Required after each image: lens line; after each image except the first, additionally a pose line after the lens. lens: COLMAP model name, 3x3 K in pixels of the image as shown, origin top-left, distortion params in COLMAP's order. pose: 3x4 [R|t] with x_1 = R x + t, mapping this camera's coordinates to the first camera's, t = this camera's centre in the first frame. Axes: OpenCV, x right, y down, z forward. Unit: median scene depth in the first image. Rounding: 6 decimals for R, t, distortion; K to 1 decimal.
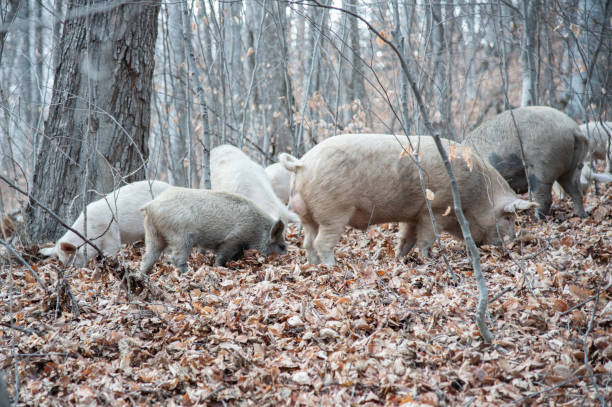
lens RADIAL K [[1377.1, 0, 306.0], [0, 1377.1, 203.5], [0, 0, 1]] dist [0.027268, 4.192806]
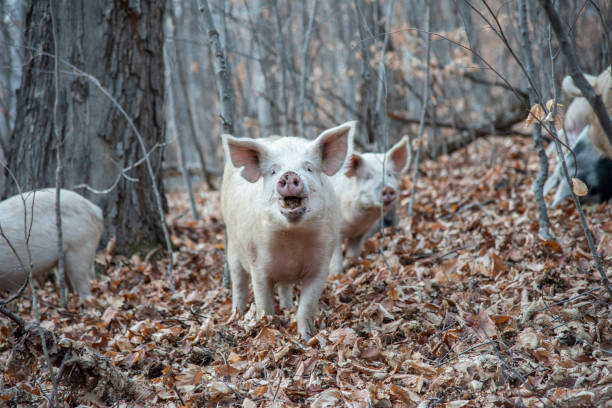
lens RADIAL K [[1377.1, 0, 306.0], [0, 1377.1, 204.0], [0, 0, 1]] dist [0.027268, 4.192806]
pose [[0.995115, -0.051252, -0.084380, 0.017463], [0.055201, 0.997454, 0.045151, -0.025426], [0.081851, -0.049588, 0.995410, 0.305642]]
